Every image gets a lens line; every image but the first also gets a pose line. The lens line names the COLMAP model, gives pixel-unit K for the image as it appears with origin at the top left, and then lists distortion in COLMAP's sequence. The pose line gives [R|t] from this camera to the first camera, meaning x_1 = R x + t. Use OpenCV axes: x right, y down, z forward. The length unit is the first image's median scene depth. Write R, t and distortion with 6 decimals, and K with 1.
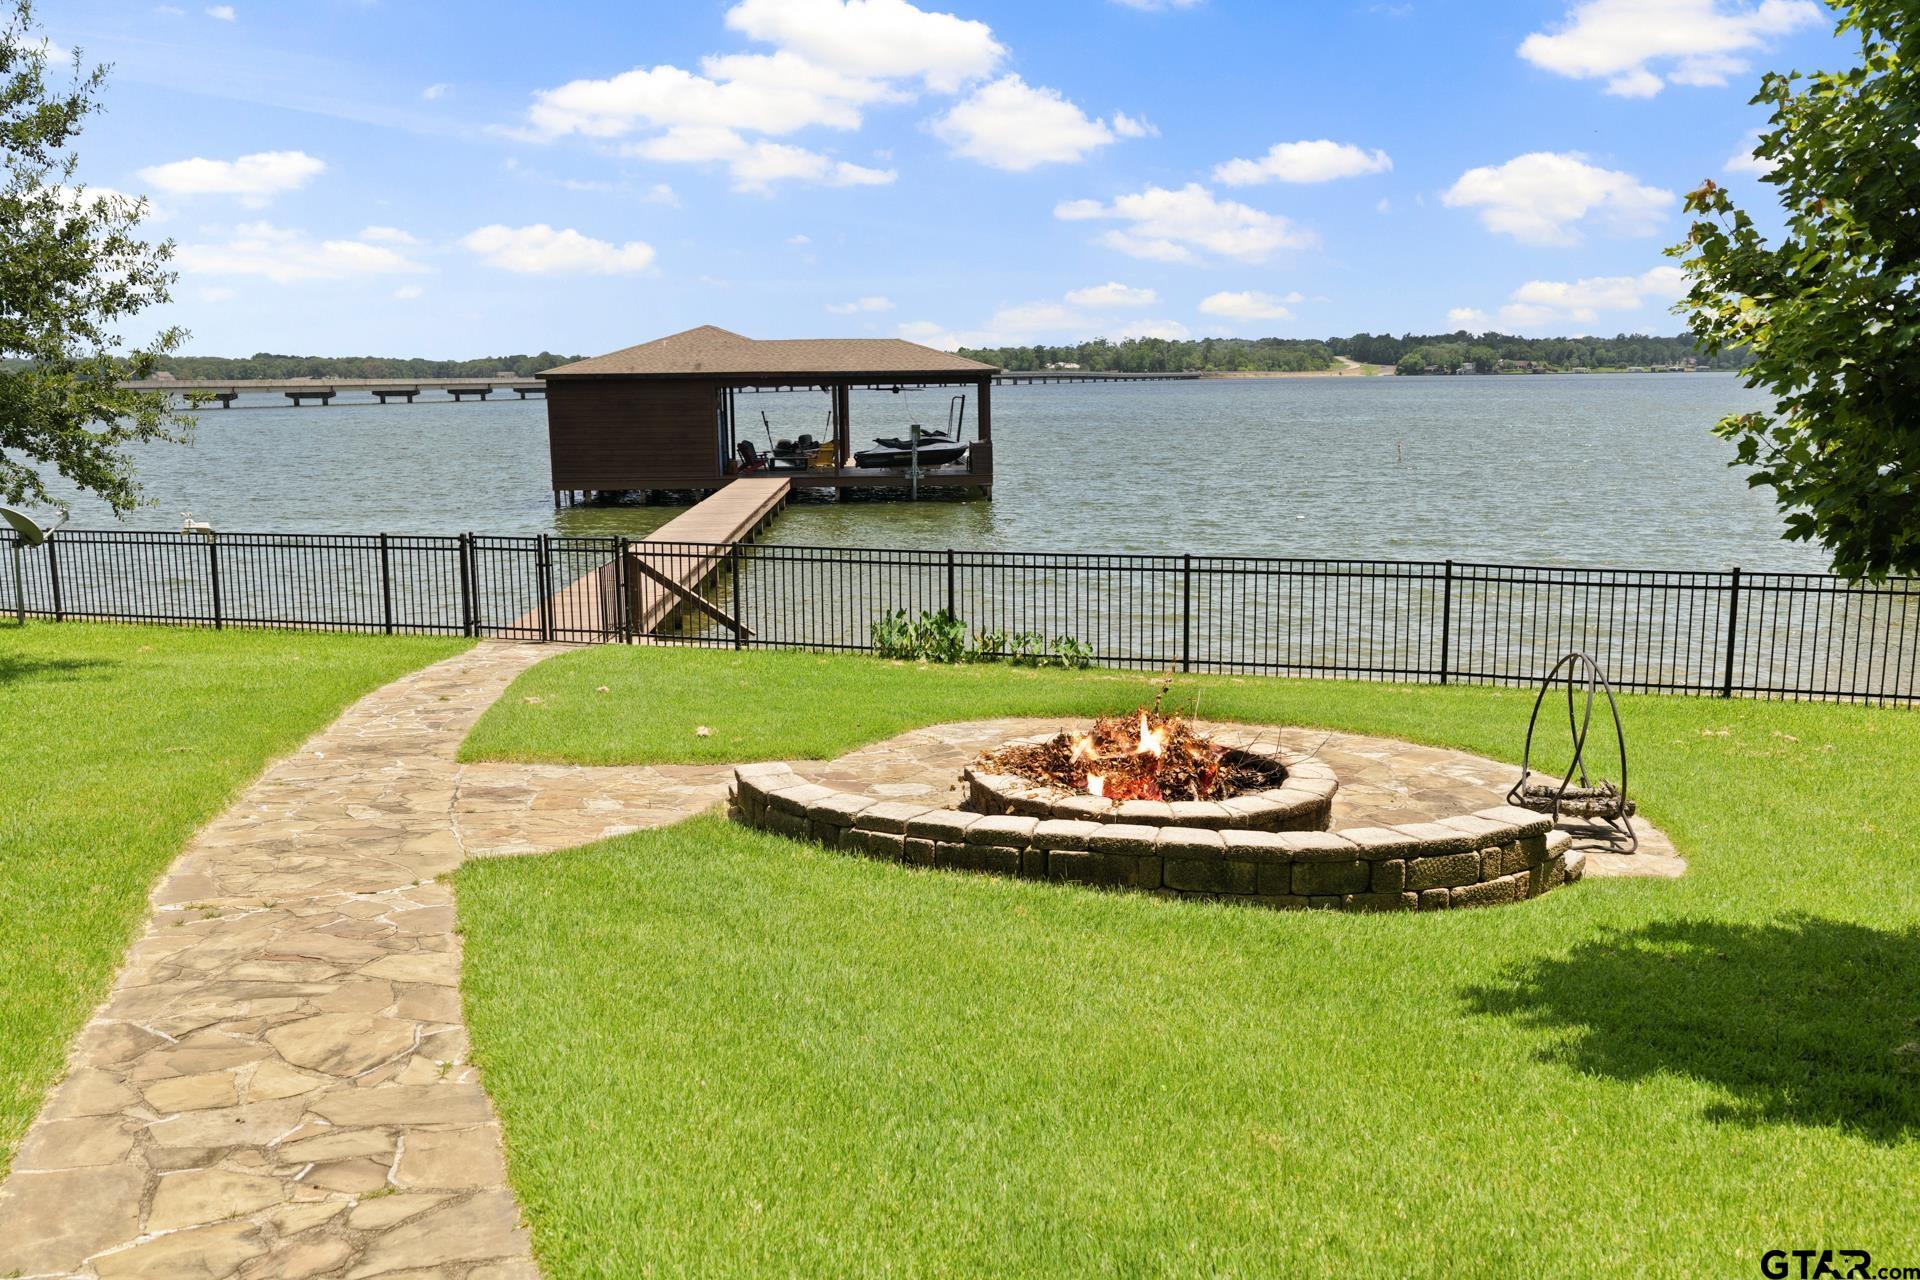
lens RADIAL K [[1599.6, 0, 960.0], [0, 1599.6, 640.0], [0, 0, 1]] dist [-0.002260, 0.061390]
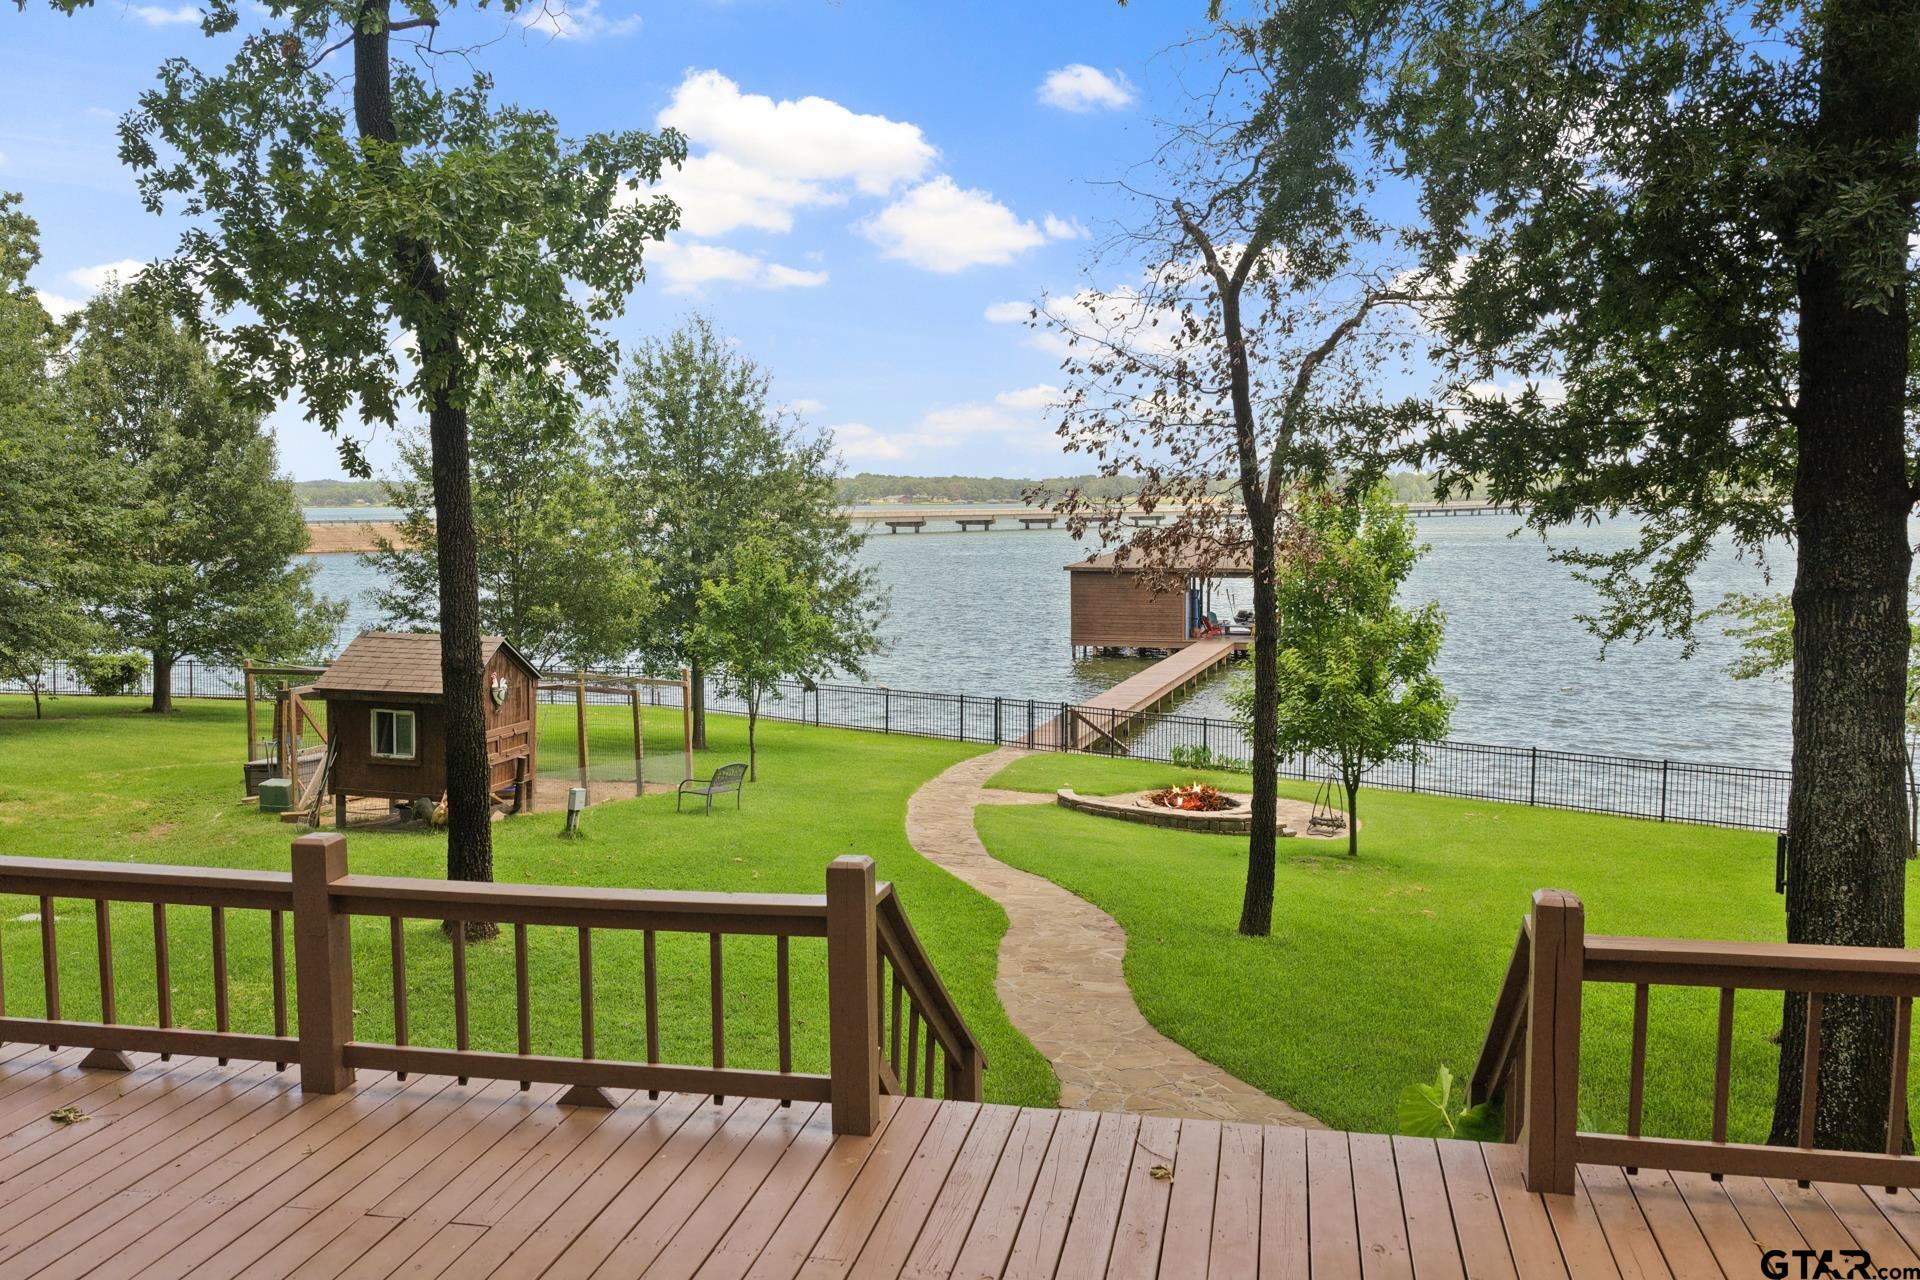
lens RADIAL K [[1599.6, 0, 960.0], [0, 1599.6, 640.0], [0, 0, 1]] dist [-0.002260, 0.061390]
pose [[0.941085, 0.035571, -0.336293, 0.369846], [-0.059921, 0.996257, -0.062306, -0.005649], [0.332818, 0.078786, 0.939694, -1.060499]]
